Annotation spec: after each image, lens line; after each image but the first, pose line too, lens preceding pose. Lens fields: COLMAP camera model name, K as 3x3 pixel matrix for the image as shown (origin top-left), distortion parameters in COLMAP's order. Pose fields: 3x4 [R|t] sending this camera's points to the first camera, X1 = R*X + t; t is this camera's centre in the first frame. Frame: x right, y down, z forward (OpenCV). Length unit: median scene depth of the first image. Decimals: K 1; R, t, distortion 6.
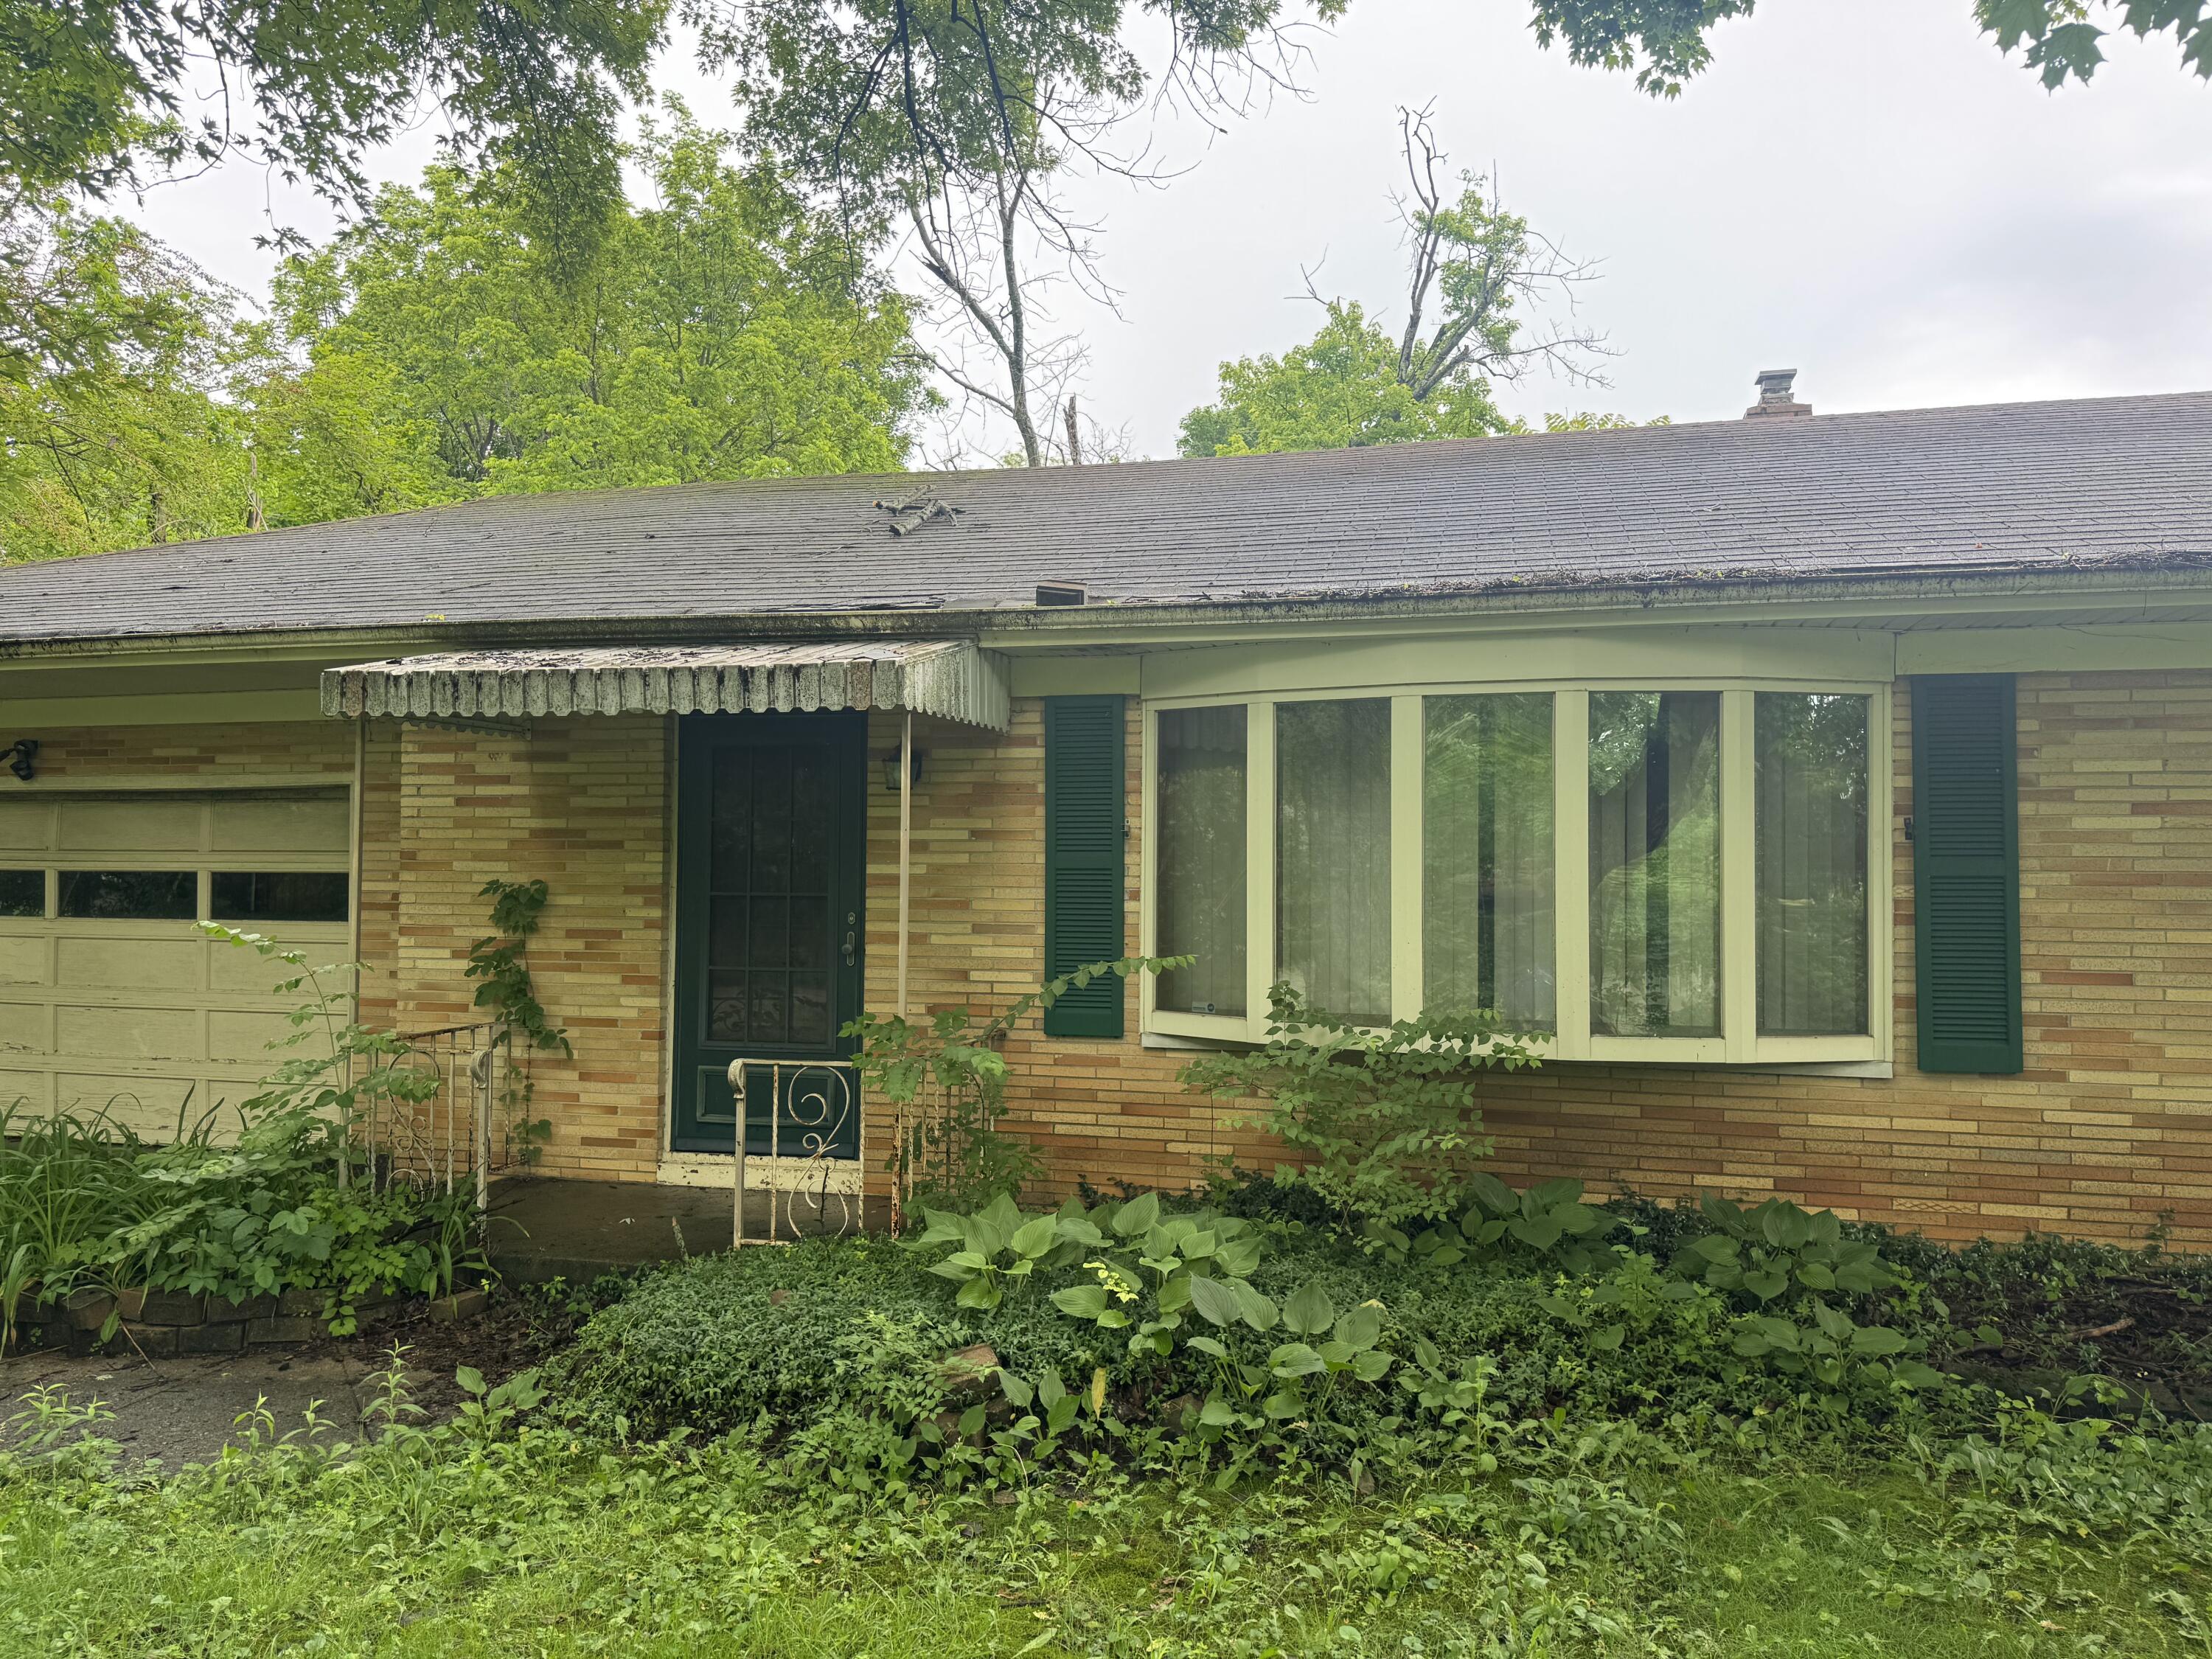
lens RADIAL K [[1625.2, 0, 1106.8], [0, 1625.2, 841.3], [0, 0, 1]] dist [0.002127, -0.005849]
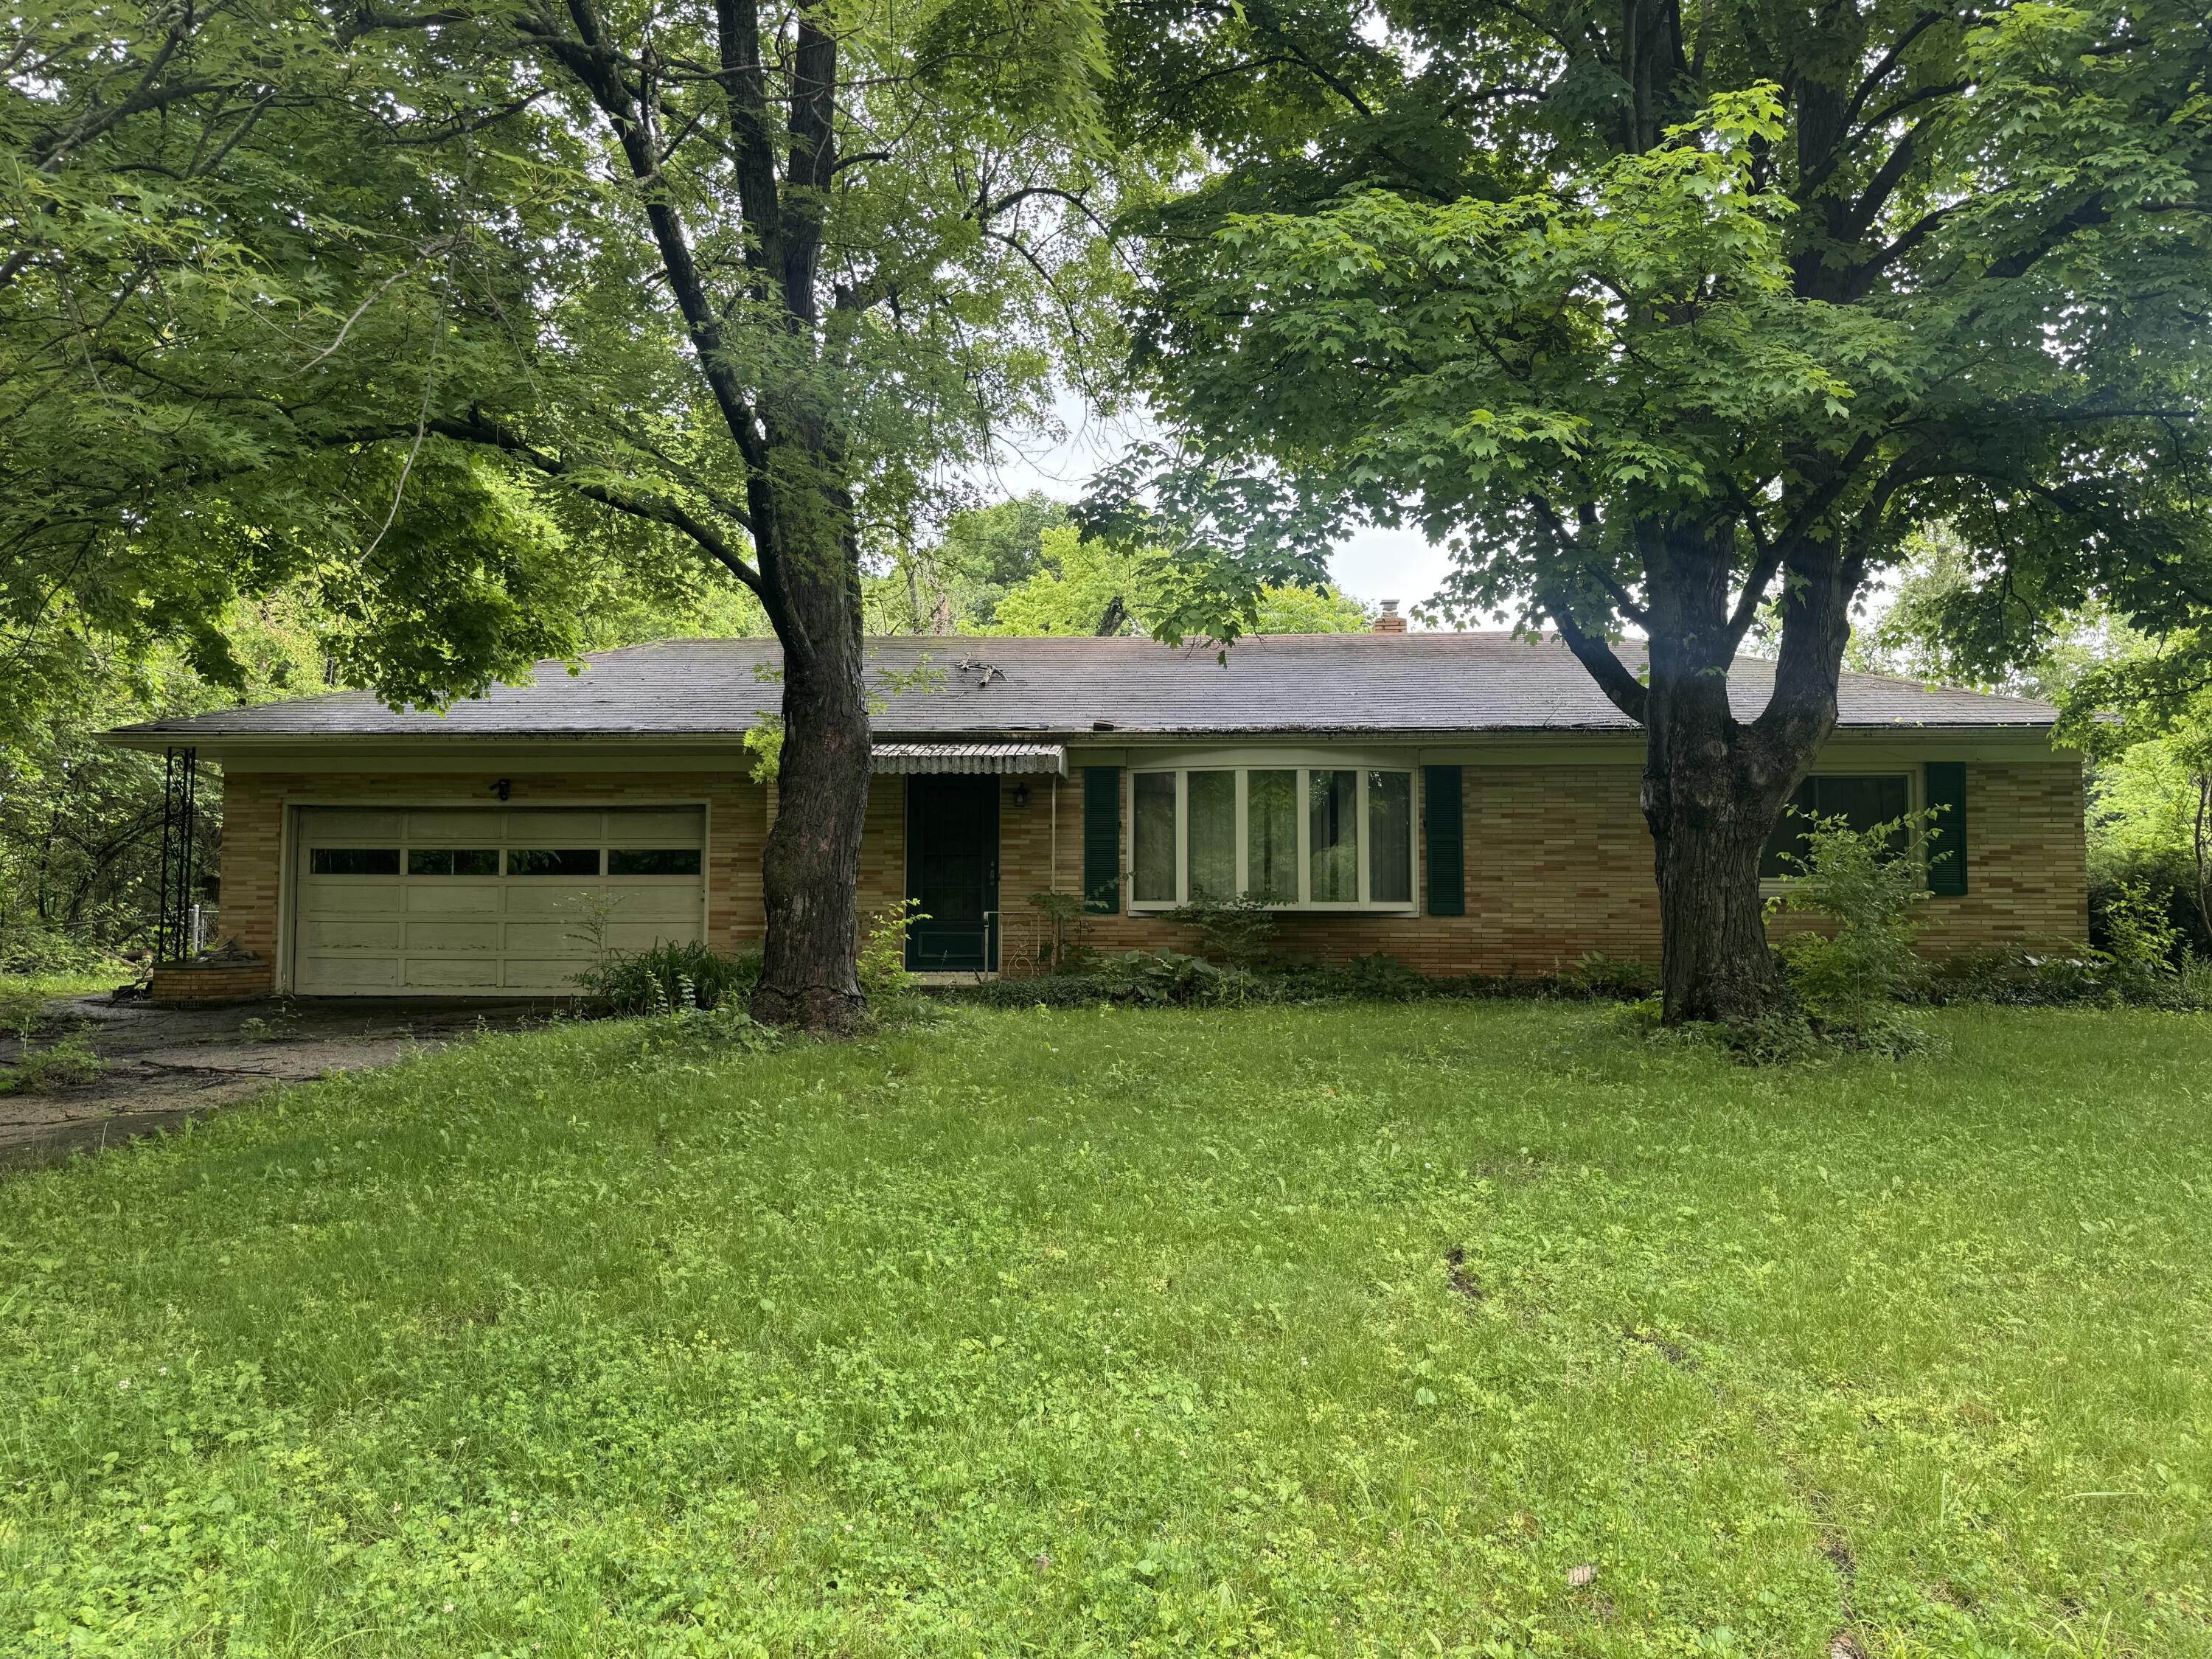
lens RADIAL K [[1625.2, 0, 1106.8], [0, 1625.2, 841.3], [0, 0, 1]] dist [0.002127, -0.005849]
pose [[0.982109, 0.005717, 0.188229, -0.503834], [0.000193, 0.999508, -0.031365, 0.102644], [-0.188315, 0.030840, 0.981624, -1.471485]]
